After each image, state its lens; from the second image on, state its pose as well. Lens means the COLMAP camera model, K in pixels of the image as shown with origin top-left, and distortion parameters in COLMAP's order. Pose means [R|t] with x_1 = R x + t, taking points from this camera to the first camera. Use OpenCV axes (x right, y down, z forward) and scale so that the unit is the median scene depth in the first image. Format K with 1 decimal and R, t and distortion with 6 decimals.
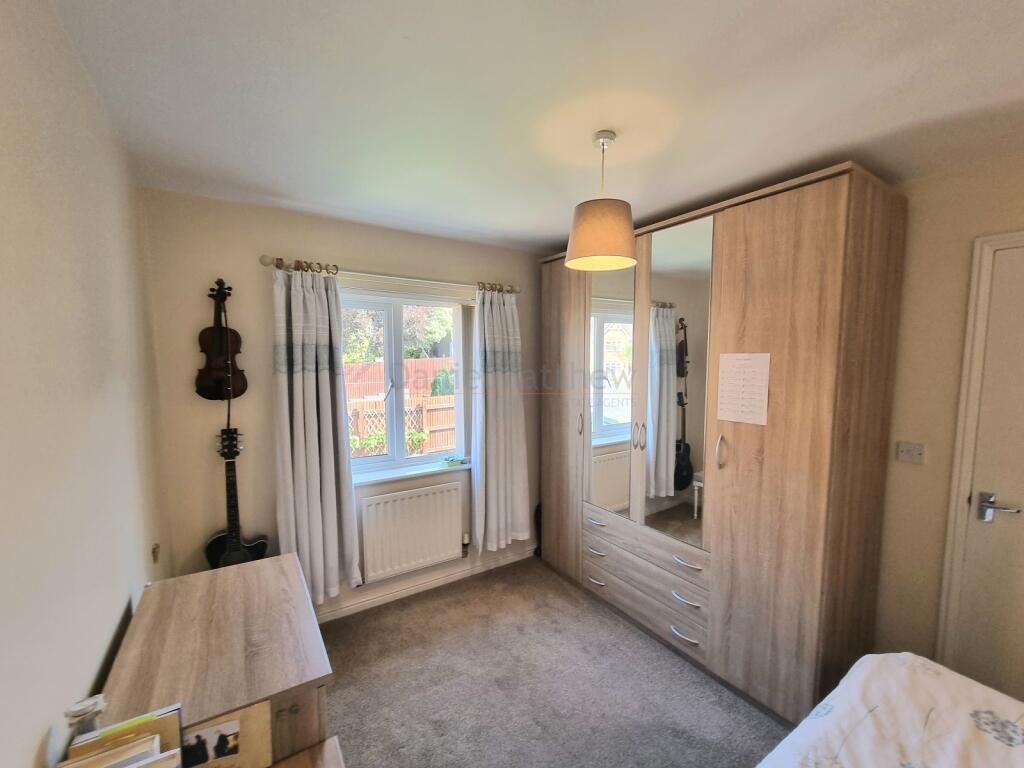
lens RADIAL K [[420.4, 0, 517.7], [0, 420.4, 395.4], [0, 0, 1]] dist [-0.003417, -0.000450]
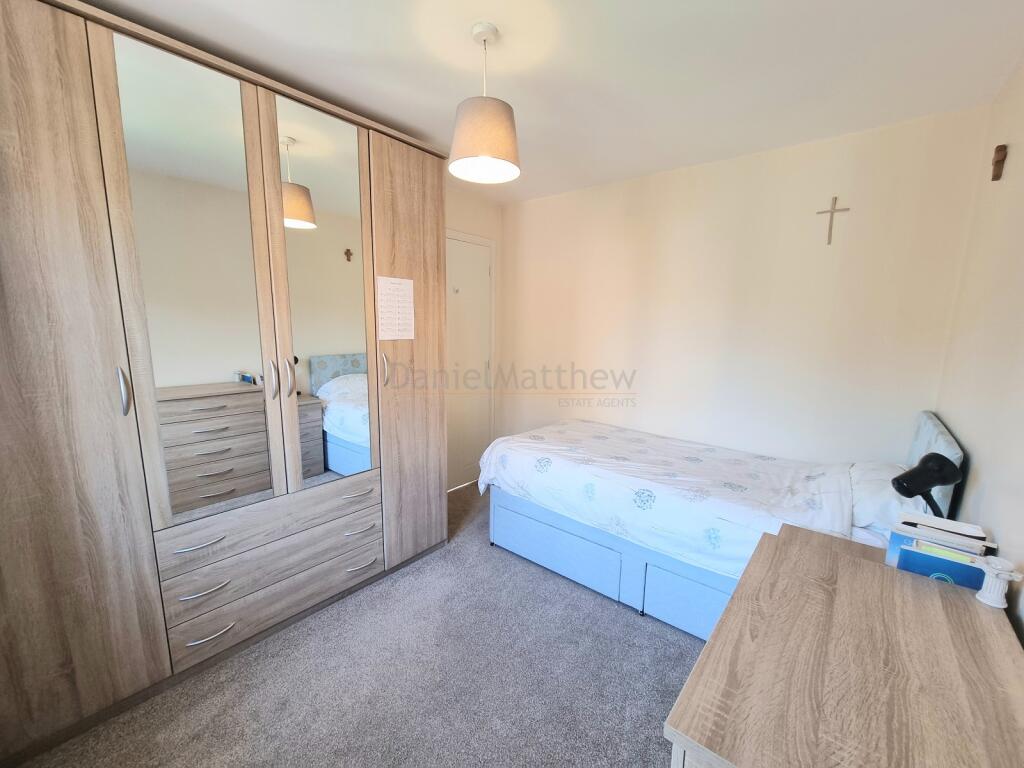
lens RADIAL K [[420.4, 0, 517.7], [0, 420.4, 395.4], [0, 0, 1]] dist [-0.003417, -0.000450]
pose [[-0.284354, -0.172585, 0.943057, -0.676485], [0.069329, 0.977387, 0.199772, 0.006305], [-0.956209, 0.122187, -0.265959, 1.011122]]
